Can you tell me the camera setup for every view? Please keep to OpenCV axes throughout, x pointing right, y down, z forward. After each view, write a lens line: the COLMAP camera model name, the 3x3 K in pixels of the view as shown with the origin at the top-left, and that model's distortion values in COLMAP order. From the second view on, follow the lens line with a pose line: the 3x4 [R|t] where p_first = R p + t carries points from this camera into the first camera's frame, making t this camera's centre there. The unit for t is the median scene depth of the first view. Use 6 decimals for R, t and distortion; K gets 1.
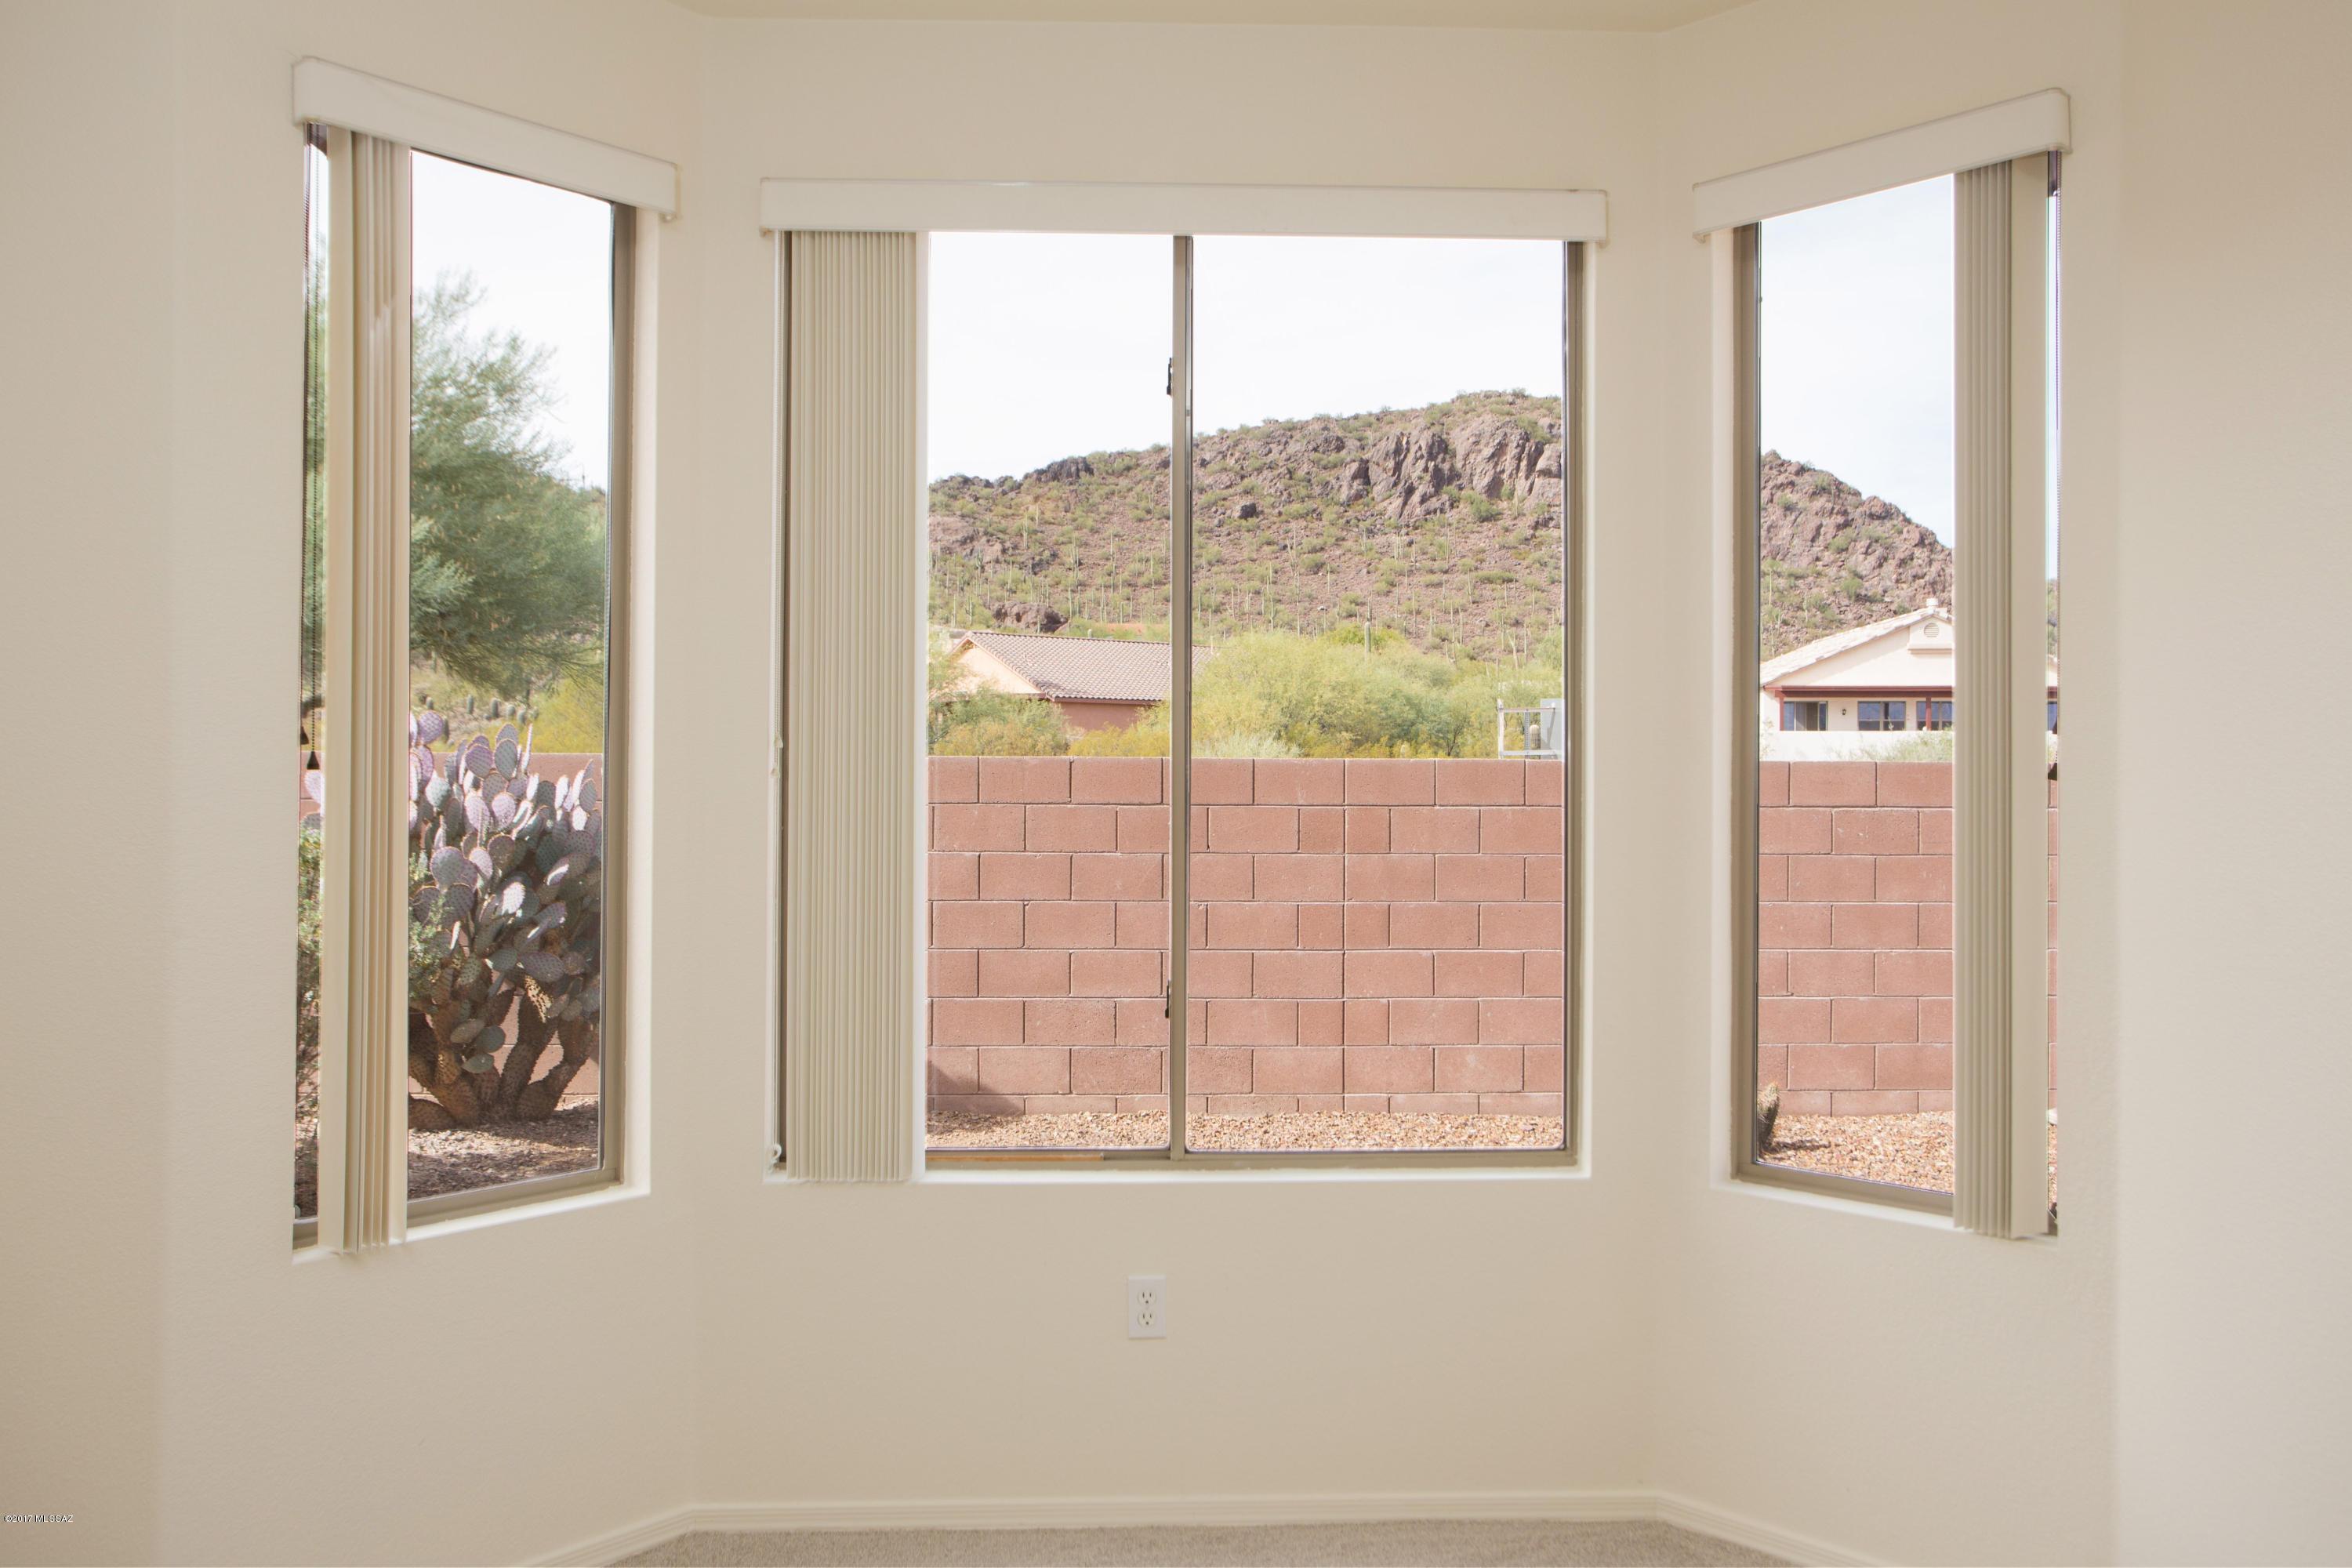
lens RADIAL K [[1651.7, 0, 1180.4], [0, 1651.7, 768.0], [0, 0, 1]] dist [-0.009028, -0.001468]
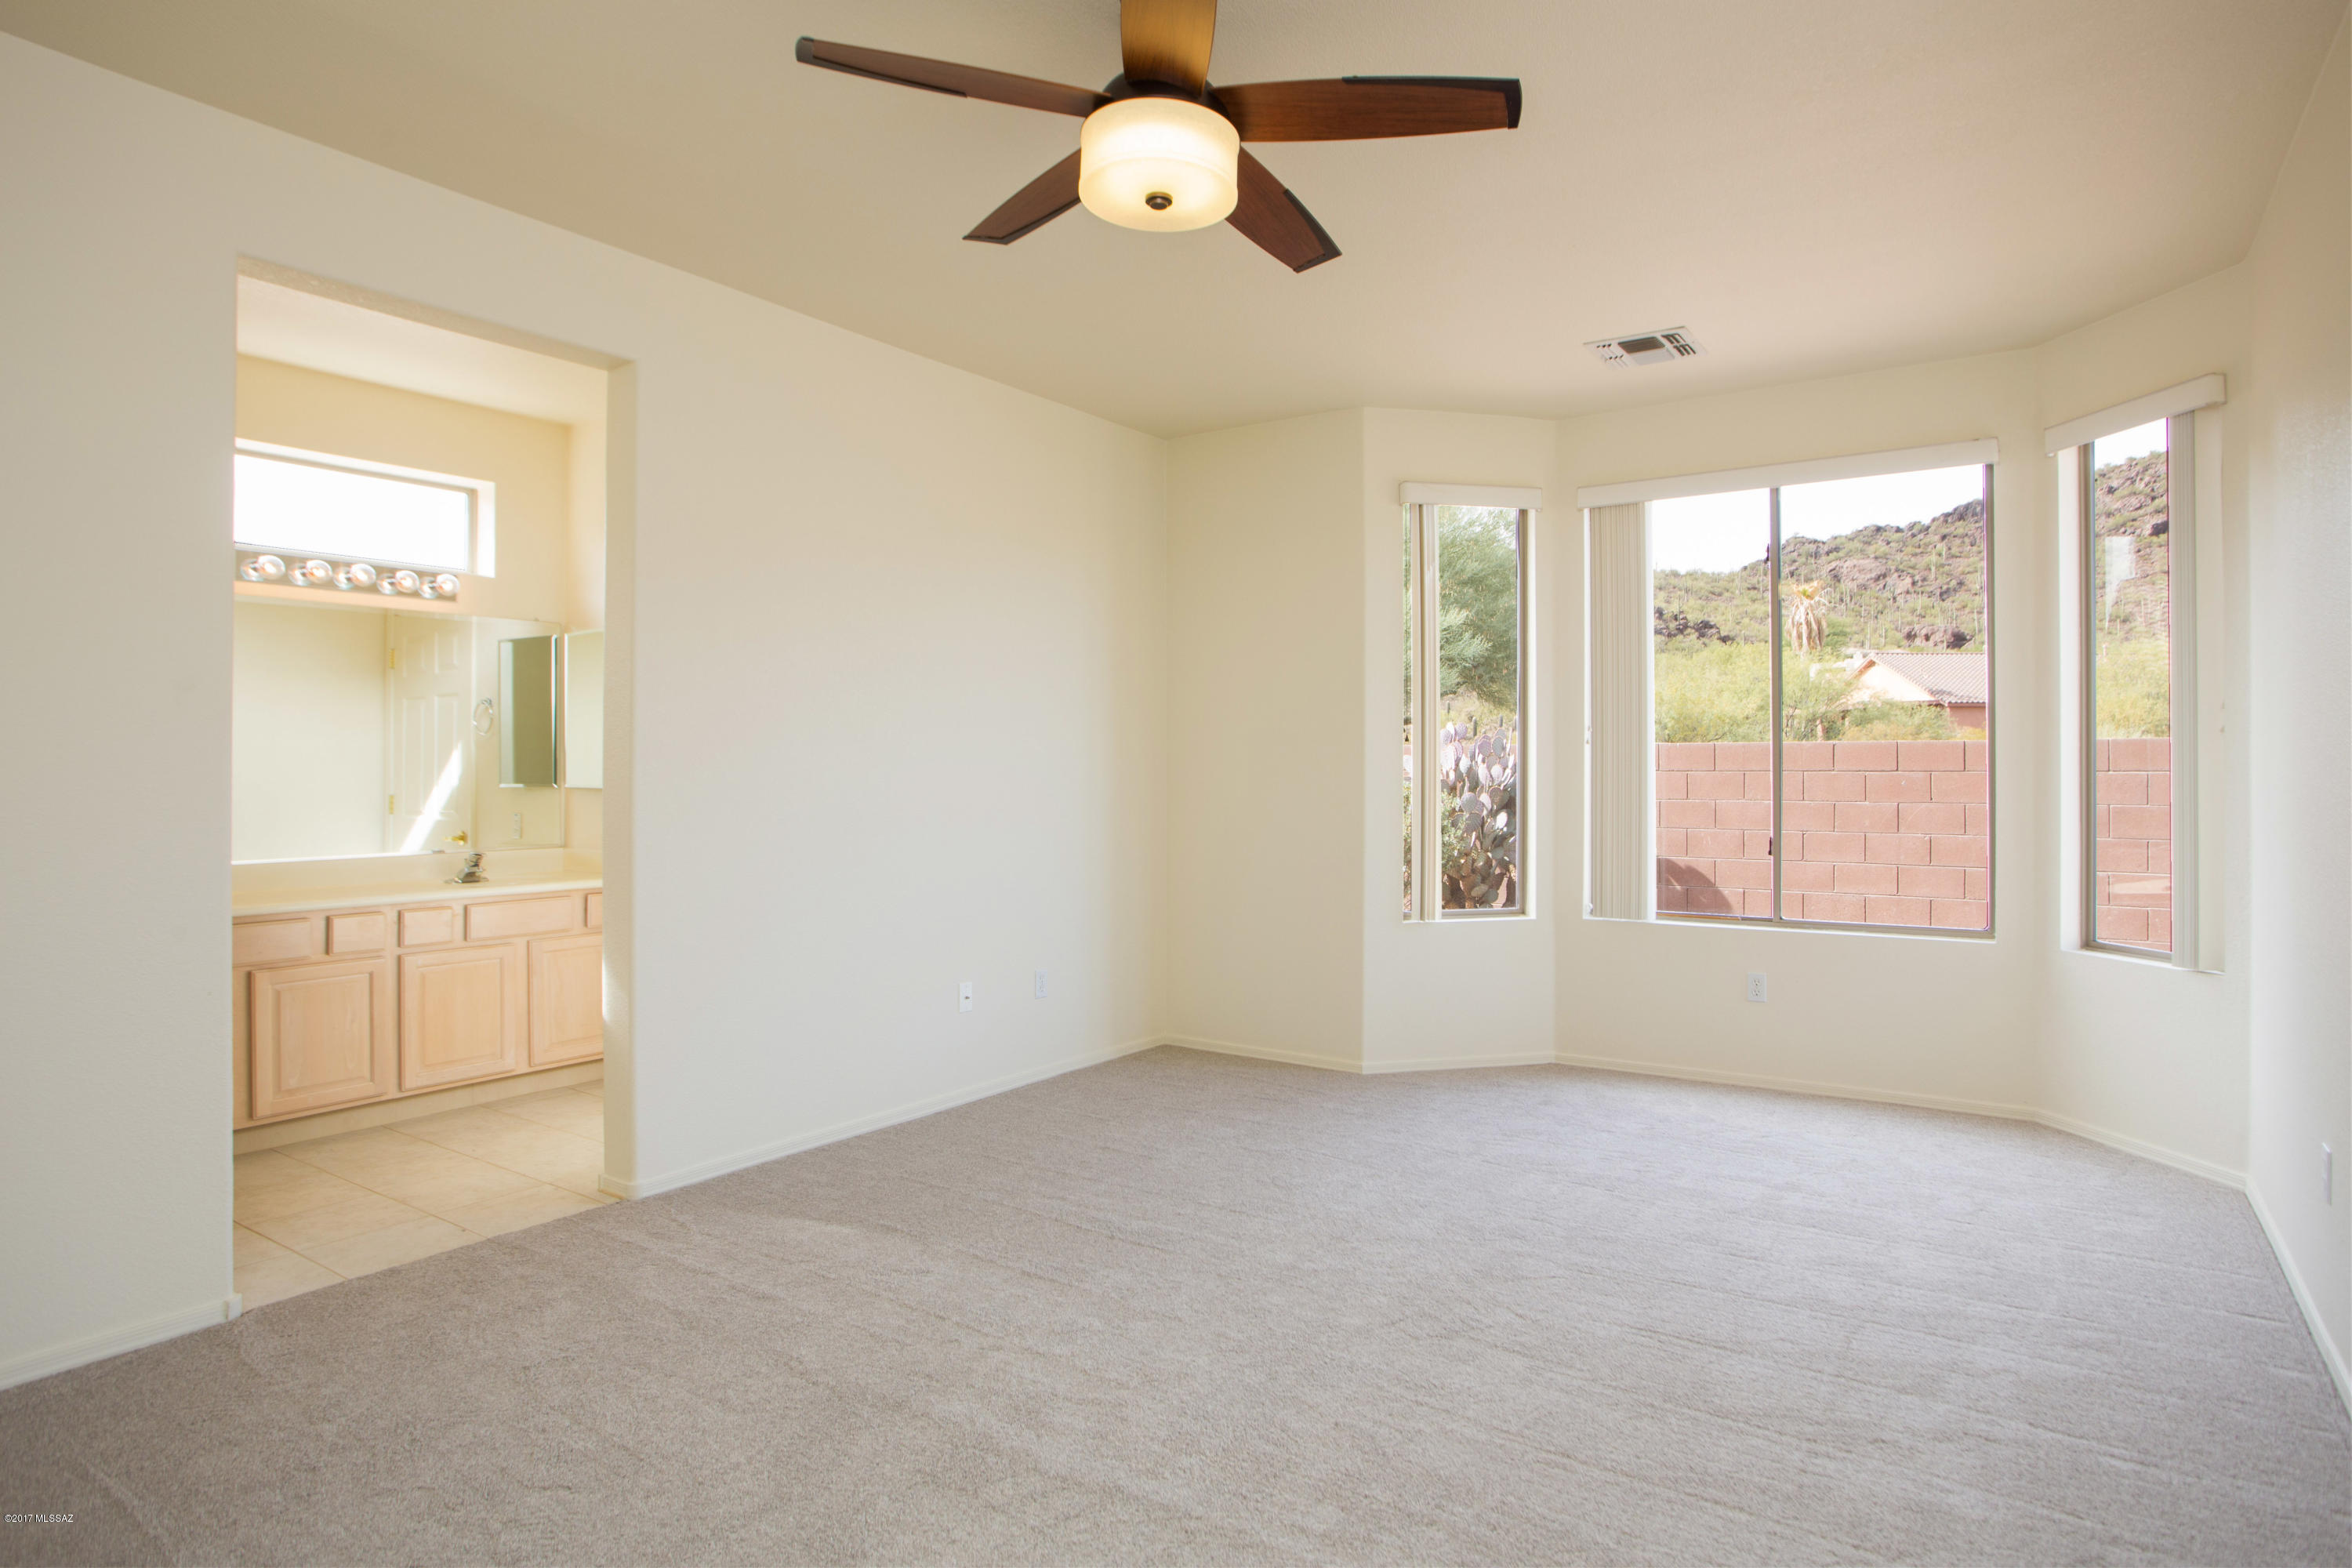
lens RADIAL K [[1364.2, 0, 1183.8], [0, 1364.2, 771.1], [0, 0, 1]] dist [-0.029861, 0.000751]
pose [[0.799609, -0.004995, -0.600500, 0.060326], [0.004684, 0.999987, -0.002081, 0.005965], [0.600502, -0.001148, 0.799622, -0.116433]]
